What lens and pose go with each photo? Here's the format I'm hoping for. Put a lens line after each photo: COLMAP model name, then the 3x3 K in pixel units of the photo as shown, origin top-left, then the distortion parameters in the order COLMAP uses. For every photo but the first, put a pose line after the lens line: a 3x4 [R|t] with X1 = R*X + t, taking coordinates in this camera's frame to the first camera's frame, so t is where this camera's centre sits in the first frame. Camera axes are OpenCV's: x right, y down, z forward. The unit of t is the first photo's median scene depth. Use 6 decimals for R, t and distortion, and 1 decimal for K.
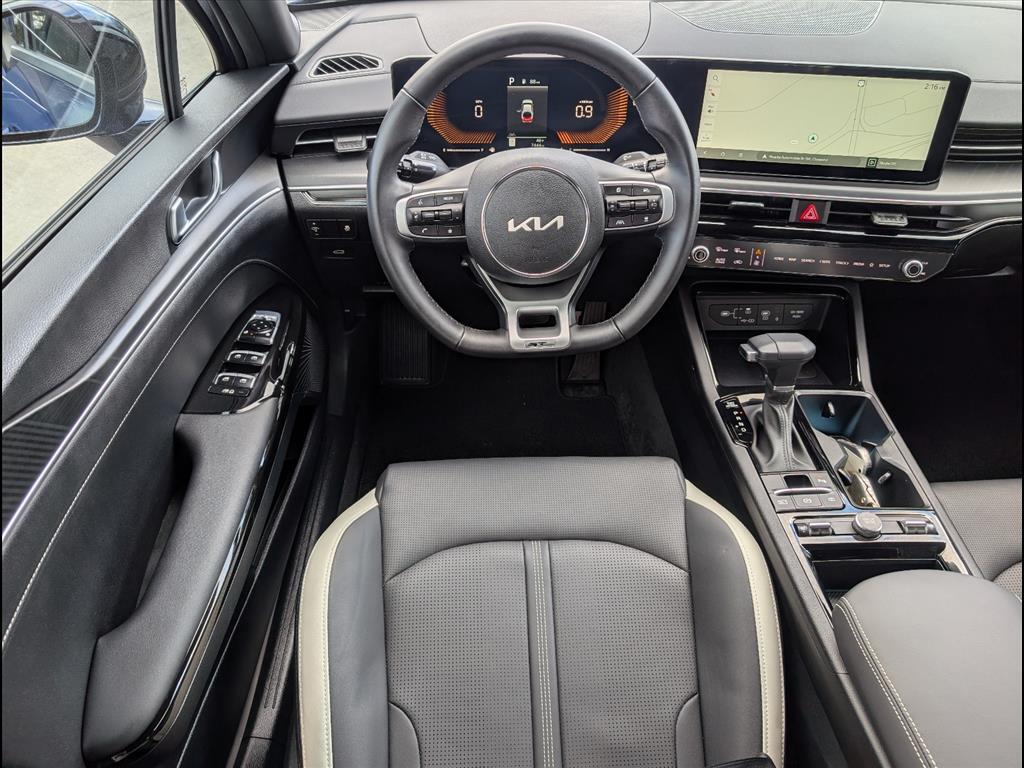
lens RADIAL K [[722.3, 0, 524.7], [0, 722.3, 381.9], [0, 0, 1]] dist [-0.012199, -0.000297]
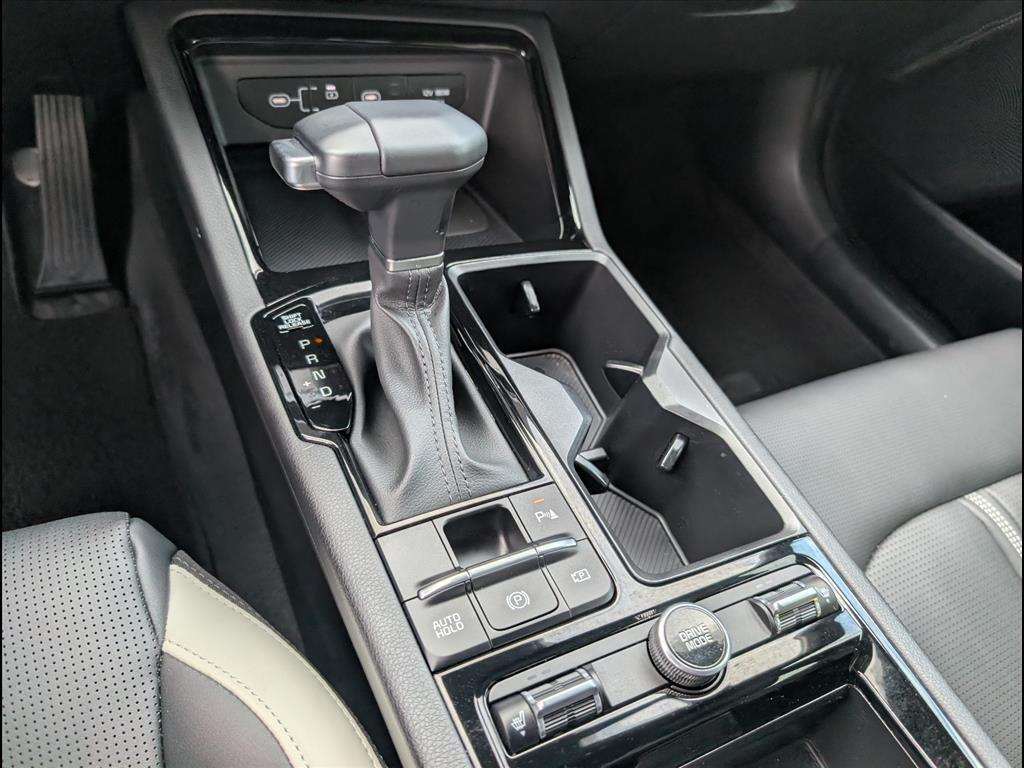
lens RADIAL K [[750.9, 0, 493.5], [0, 750.9, 384.9], [0, 0, 1]] dist [0.003579, 0.001185]
pose [[0.913884, -0.168967, 0.369143, 0.239813], [0.106177, 0.977102, 0.184386, 0.003149], [-0.391846, -0.129313, 0.910898, 0.620545]]
